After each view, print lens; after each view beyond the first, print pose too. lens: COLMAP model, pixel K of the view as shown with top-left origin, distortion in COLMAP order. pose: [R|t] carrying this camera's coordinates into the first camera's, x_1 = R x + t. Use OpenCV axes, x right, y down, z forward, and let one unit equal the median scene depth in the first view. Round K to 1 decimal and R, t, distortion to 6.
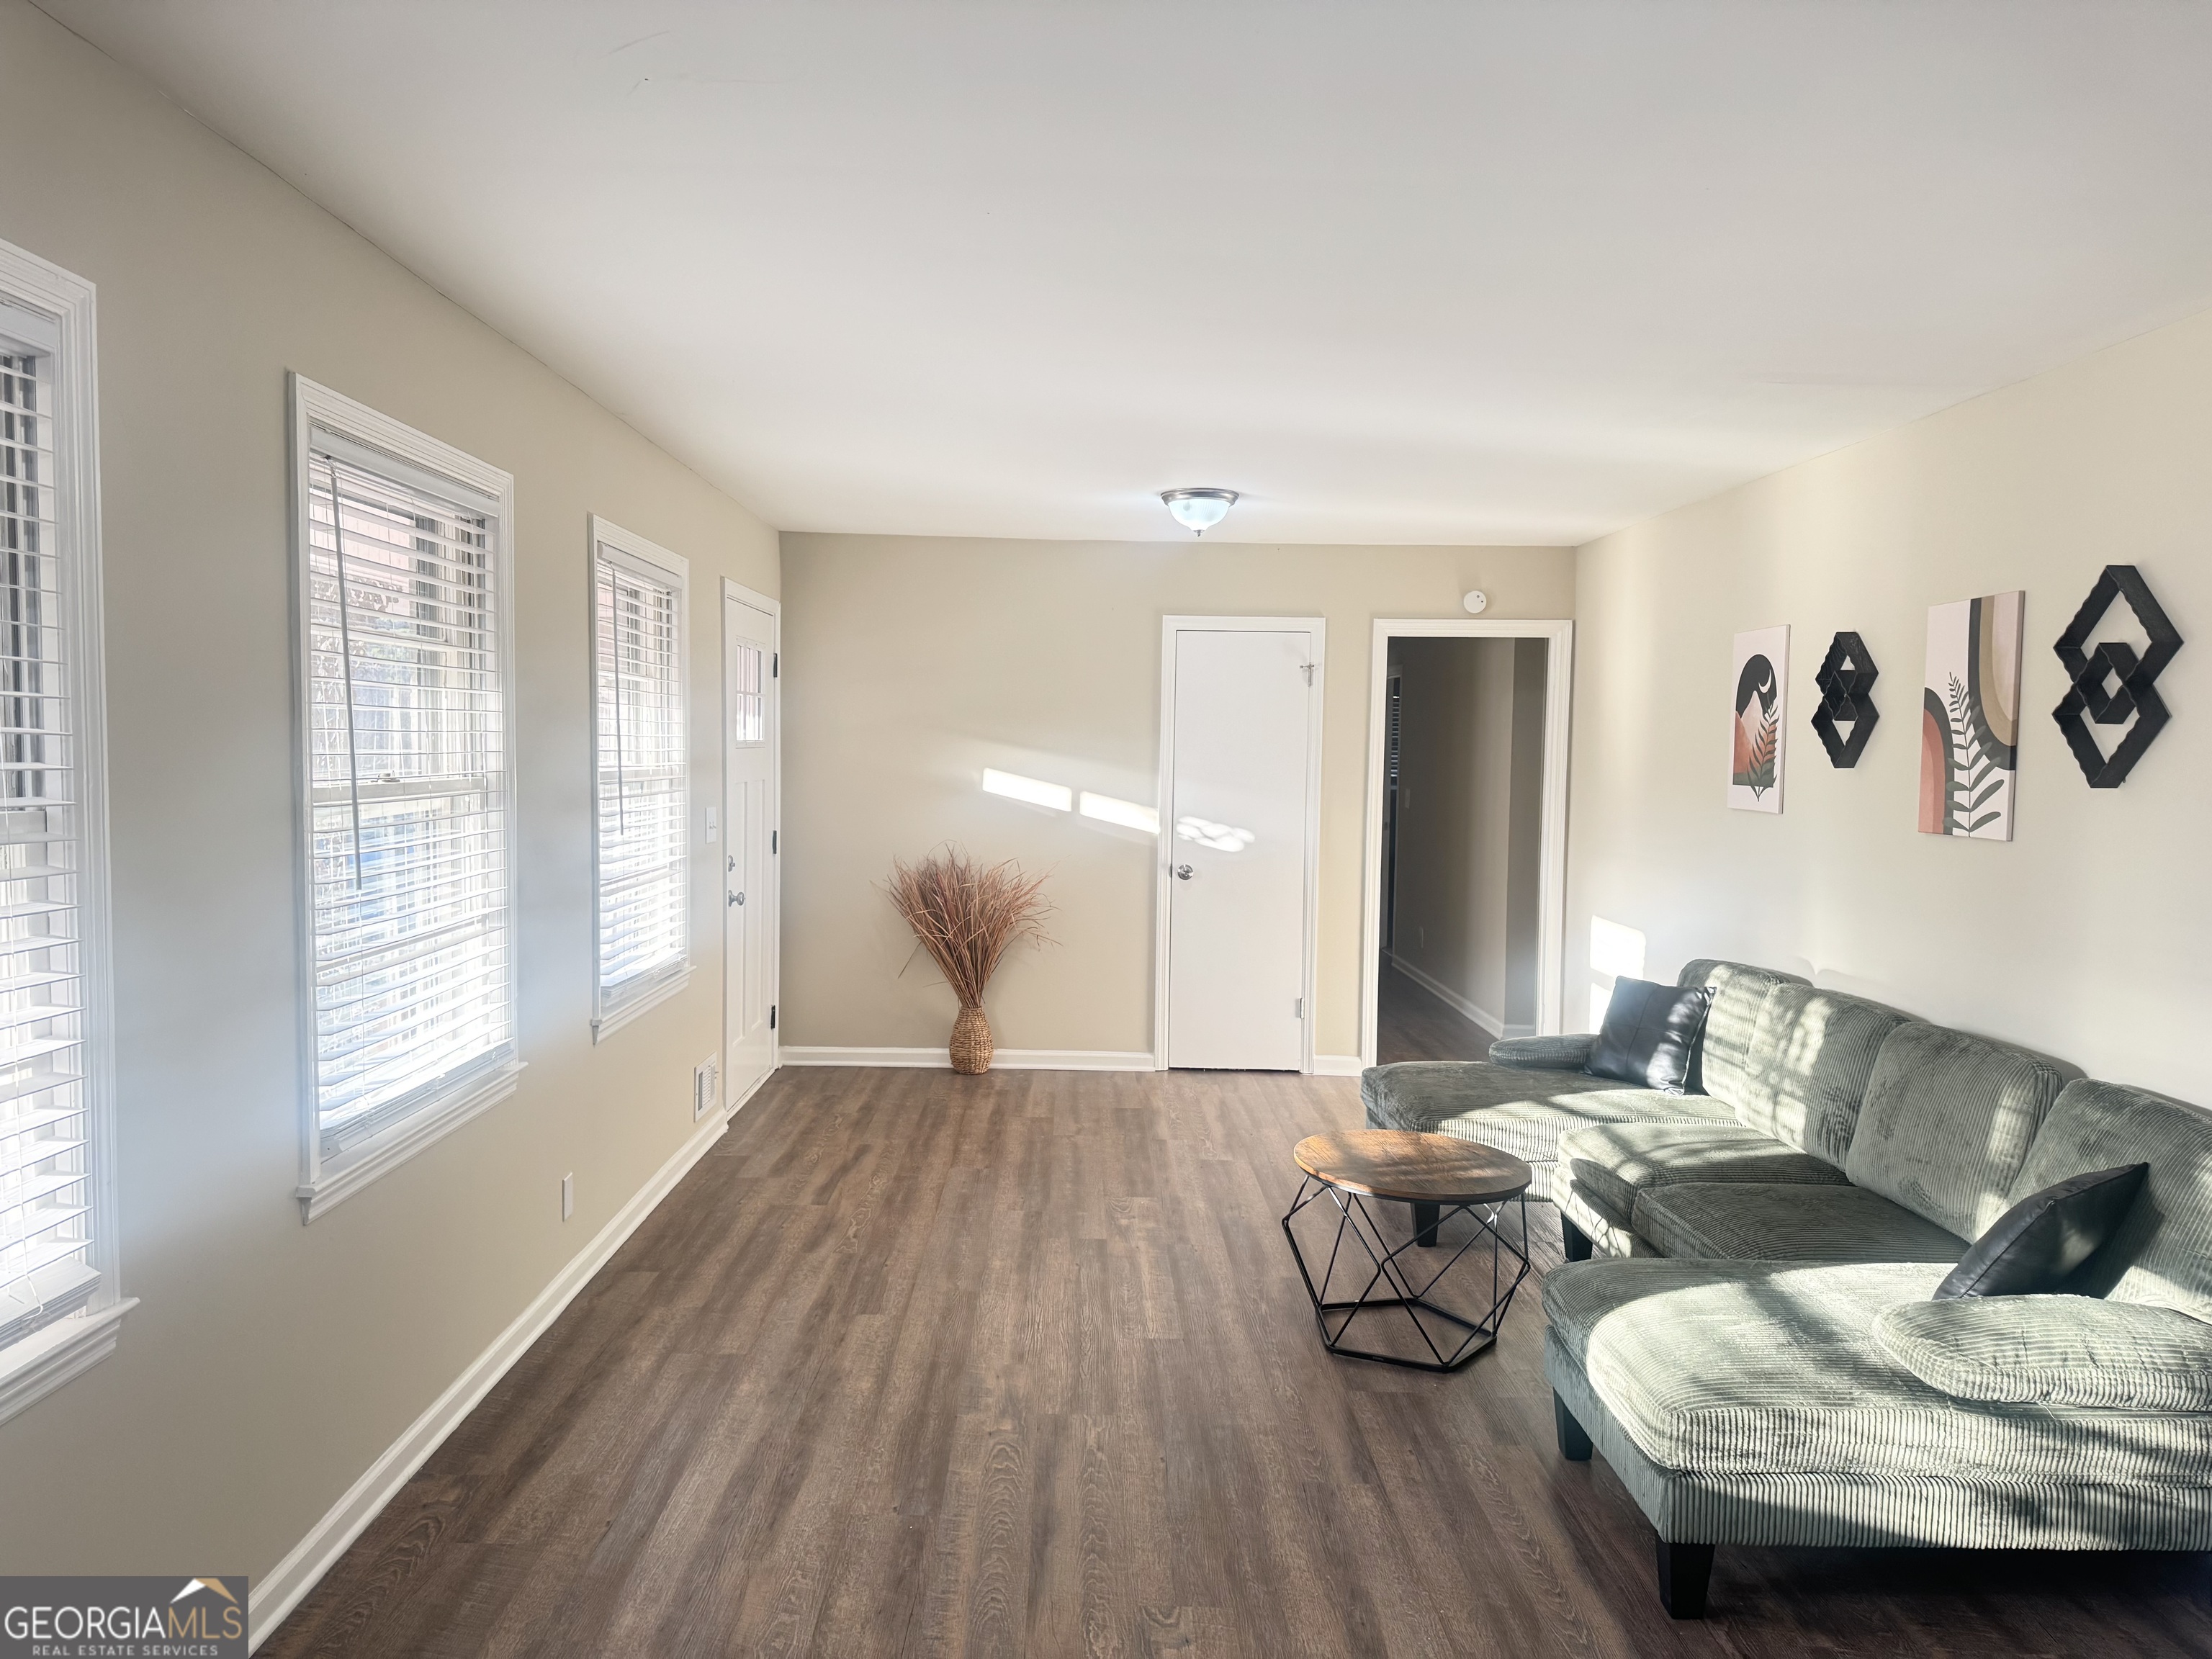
lens RADIAL K [[1530.5, 0, 1072.4], [0, 1530.5, 837.4], [0, 0, 1]] dist [0.006604, -0.002463]
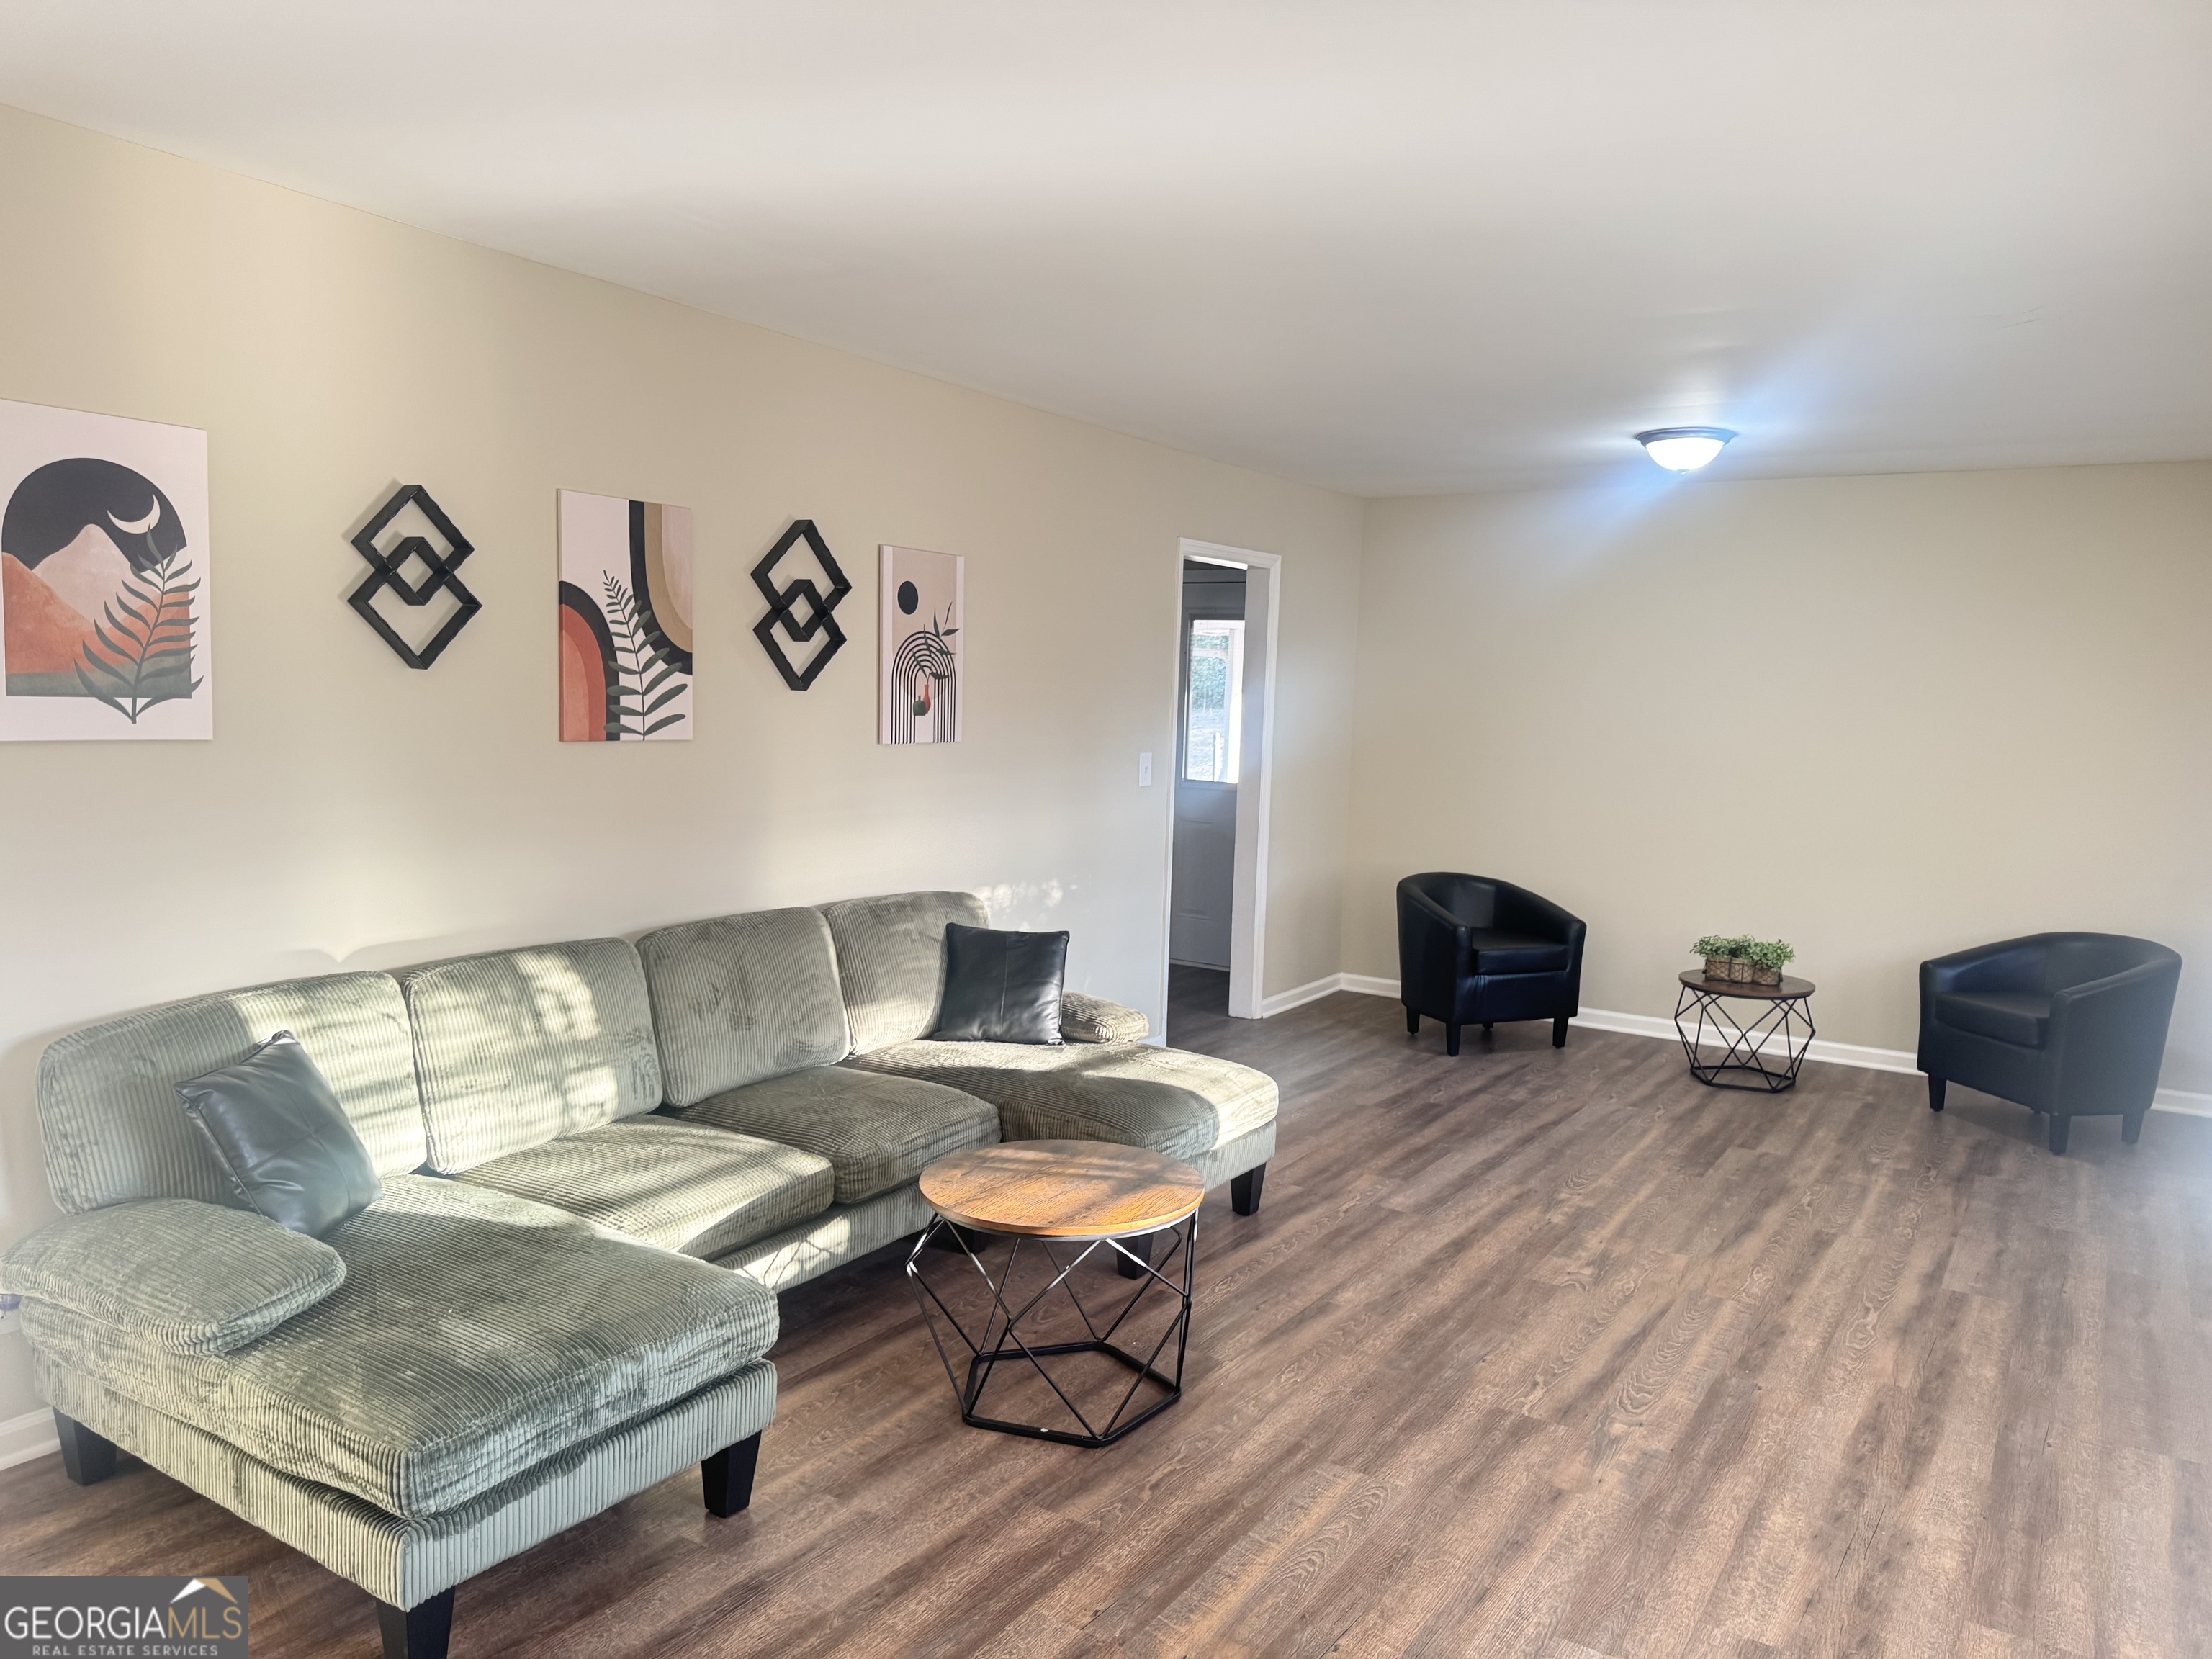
lens RADIAL K [[1530.5, 0, 1072.4], [0, 1530.5, 837.4], [0, 0, 1]] dist [0.006604, -0.002463]
pose [[-0.822635, -0.101796, 0.559383, -0.222174], [-0.014708, 0.987323, 0.158042, -0.100443], [-0.568379, 0.121784, -0.813704, 1.656230]]
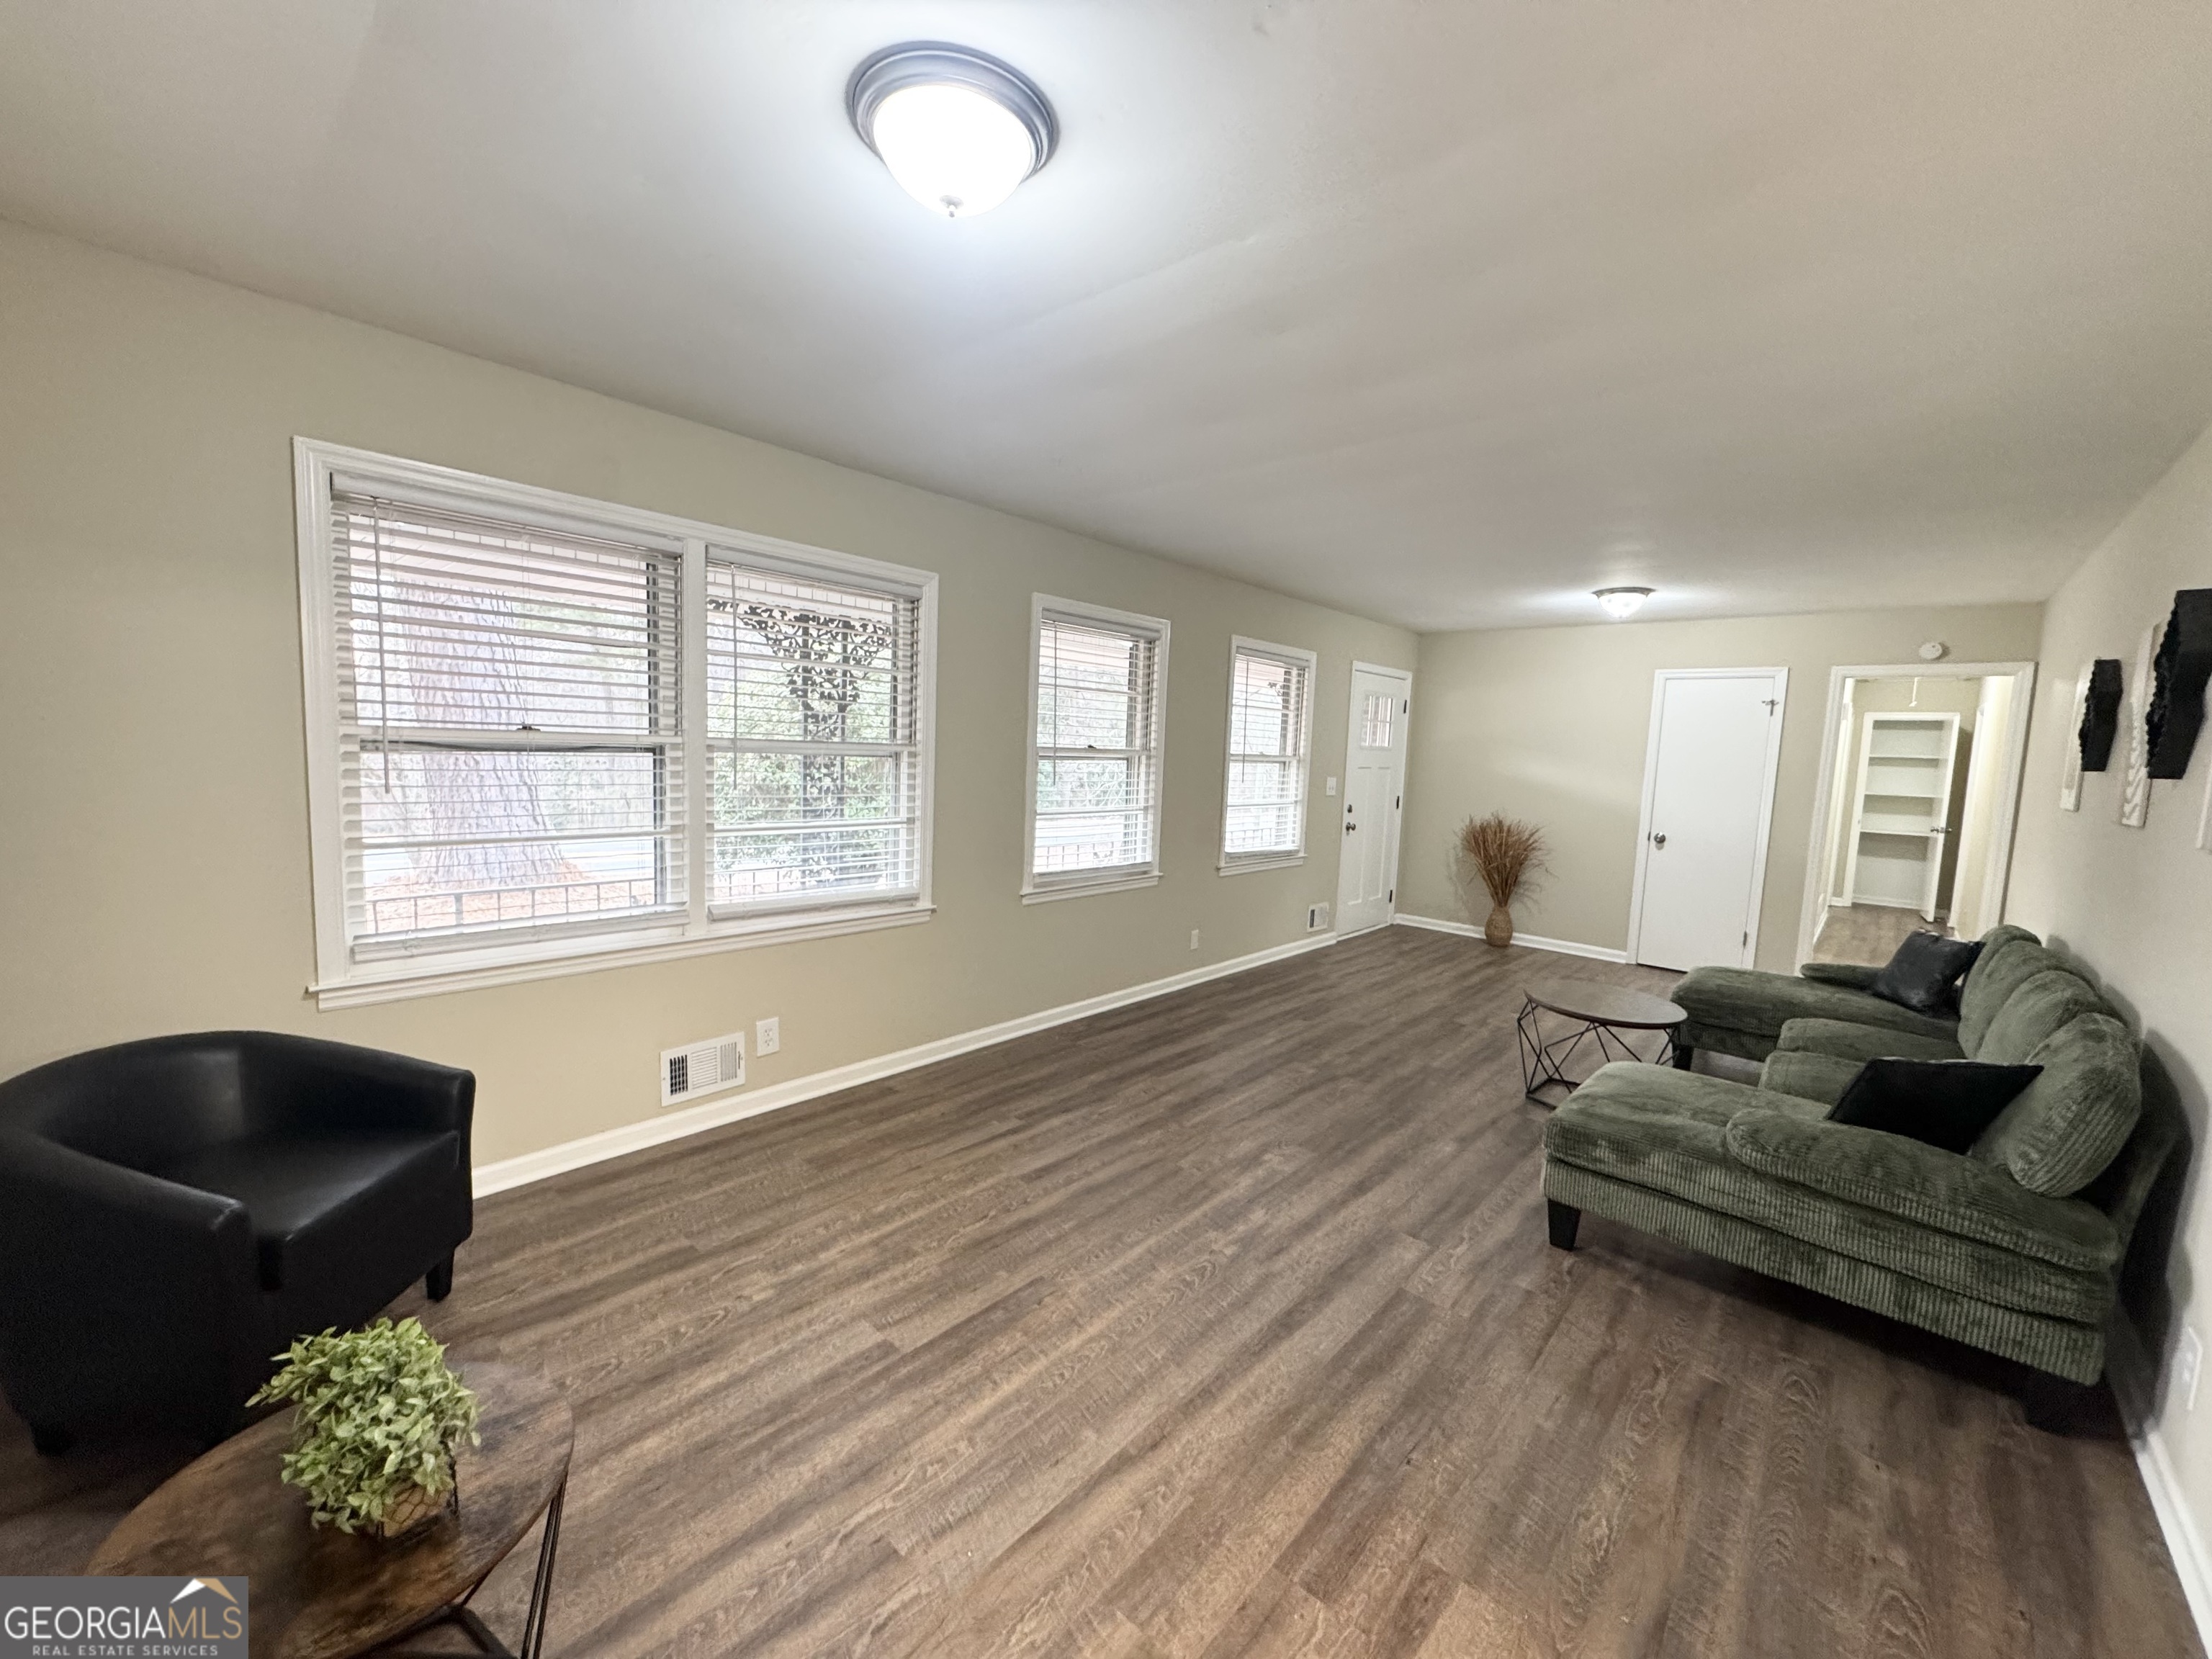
lens RADIAL K [[889.6, 0, 1108.8], [0, 889.6, 835.5], [0, 0, 1]] dist [0.000814, 0.000607]
pose [[0.744248, 0.089399, -0.661893, 0.445836], [-0.072633, 0.995958, 0.052849, 0.023513], [0.663942, 0.008742, 0.747733, -0.058854]]
